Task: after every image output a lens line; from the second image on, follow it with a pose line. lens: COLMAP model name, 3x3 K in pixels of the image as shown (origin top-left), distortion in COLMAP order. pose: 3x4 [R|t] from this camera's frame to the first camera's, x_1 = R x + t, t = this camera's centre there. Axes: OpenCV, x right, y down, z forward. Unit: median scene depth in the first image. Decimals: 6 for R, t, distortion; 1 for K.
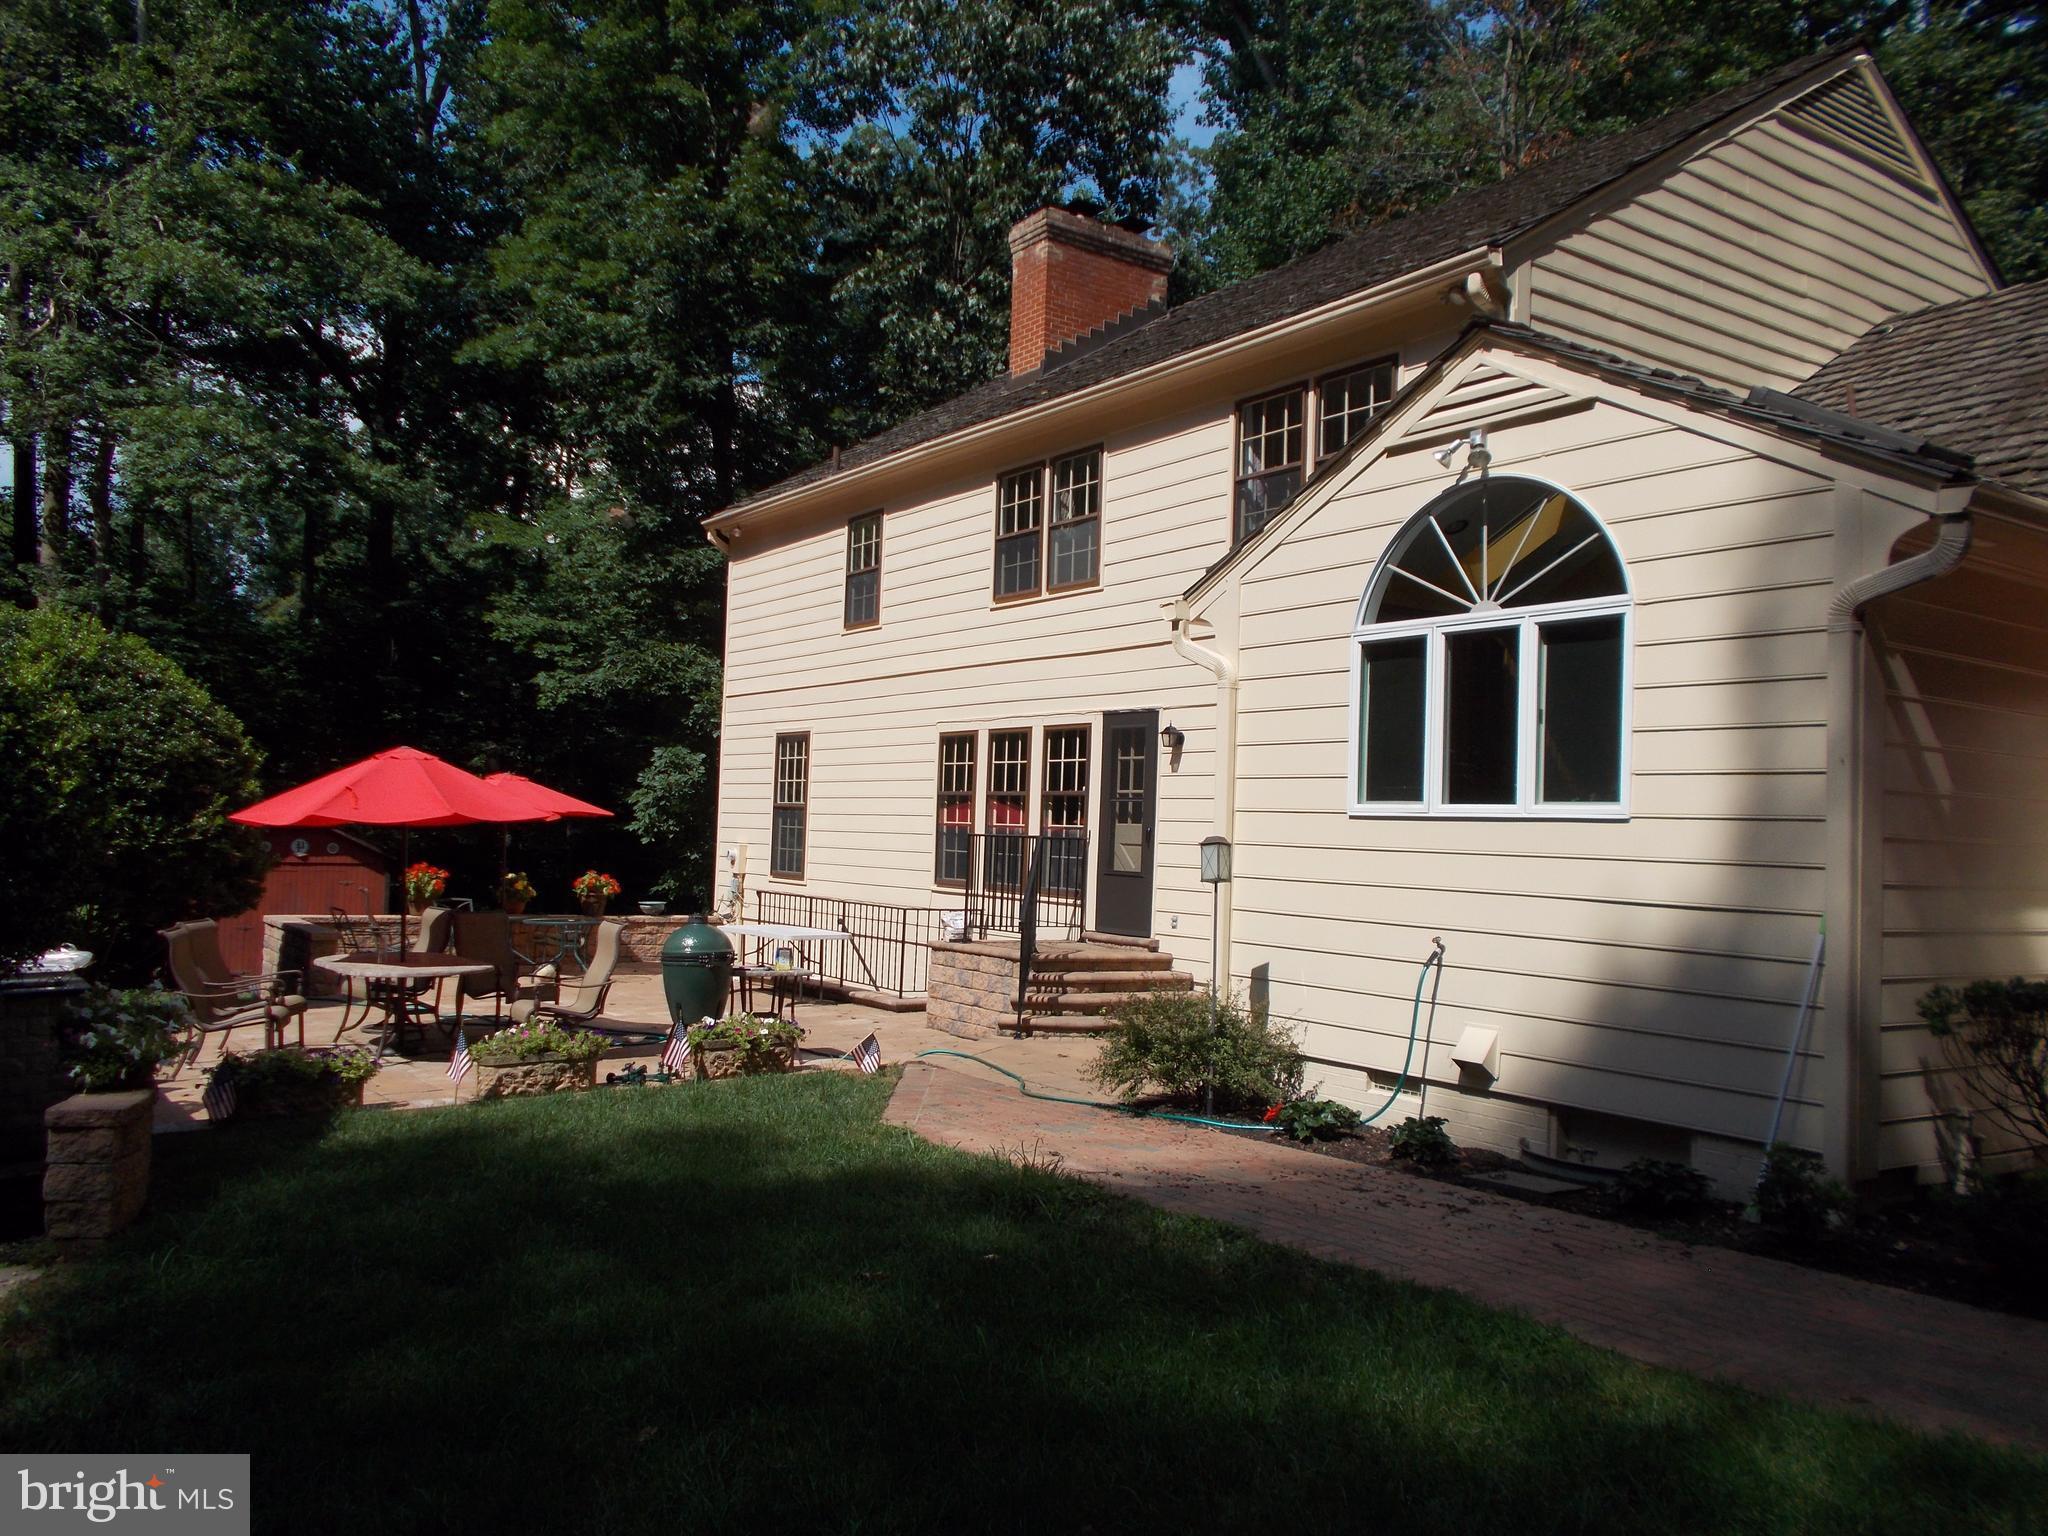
lens RADIAL K [[1609.8, 0, 1028.6], [0, 1609.8, 759.9], [0, 0, 1]] dist [0.015284, 0.001624]
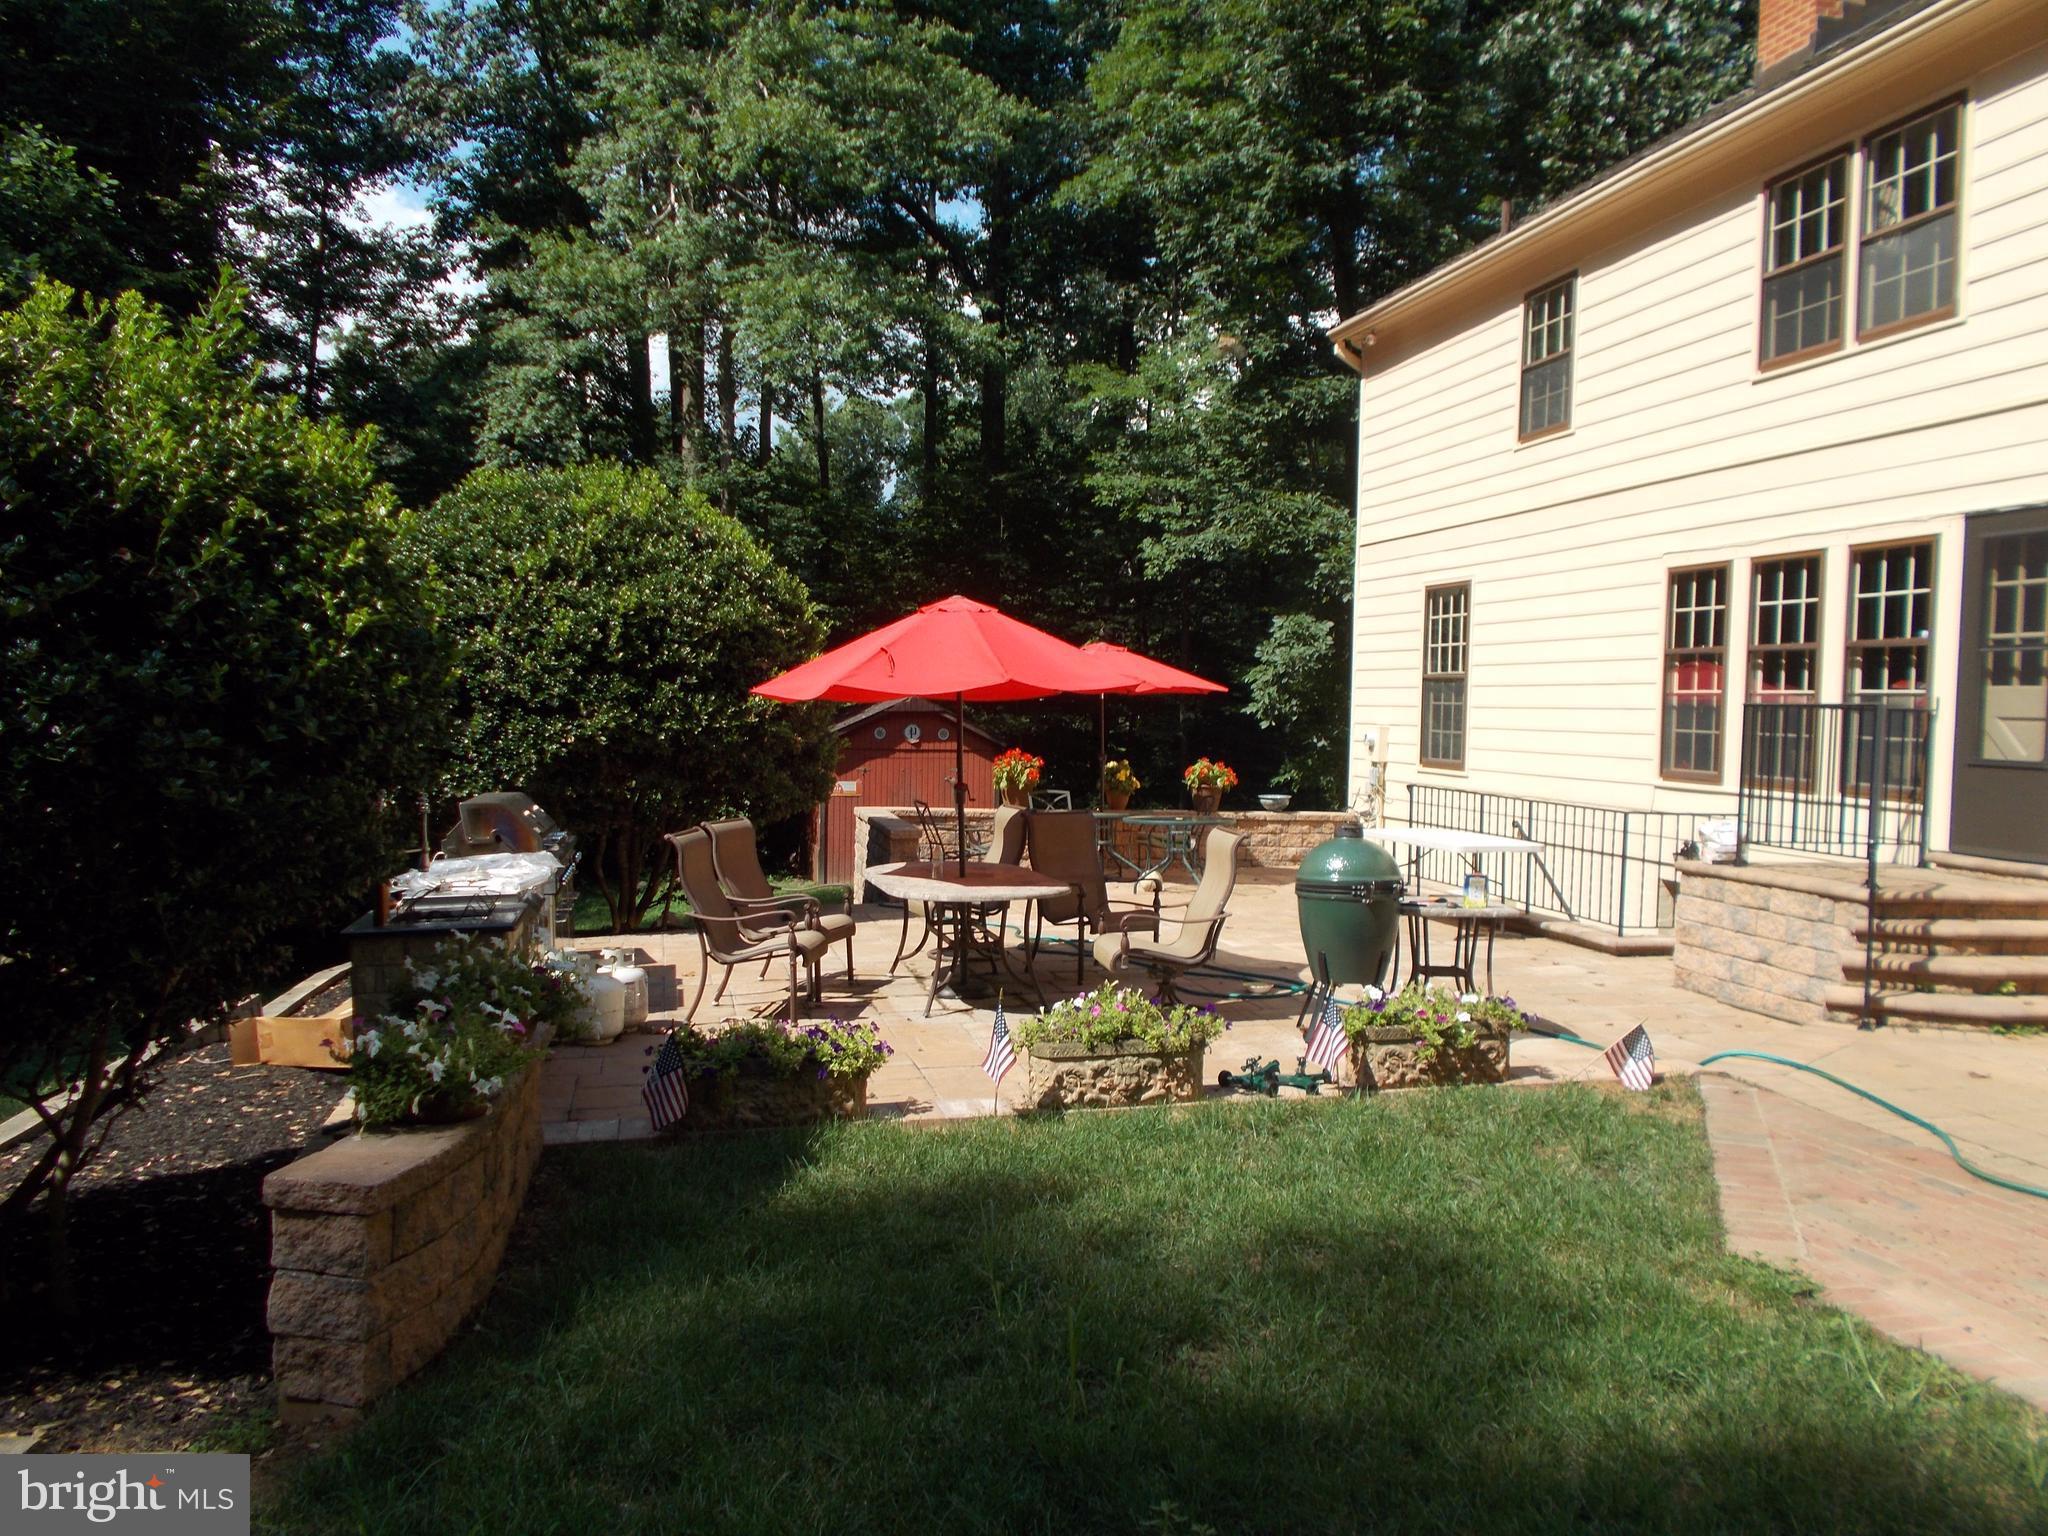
lens RADIAL K [[1609.8, 0, 1028.6], [0, 1609.8, 759.9], [0, 0, 1]] dist [0.015284, 0.001624]
pose [[0.929668, 0.000749, -0.368397, -0.056977], [0.025107, 0.997544, 0.065388, 0.015135], [0.367541, -0.070039, 0.927366, 0.229455]]
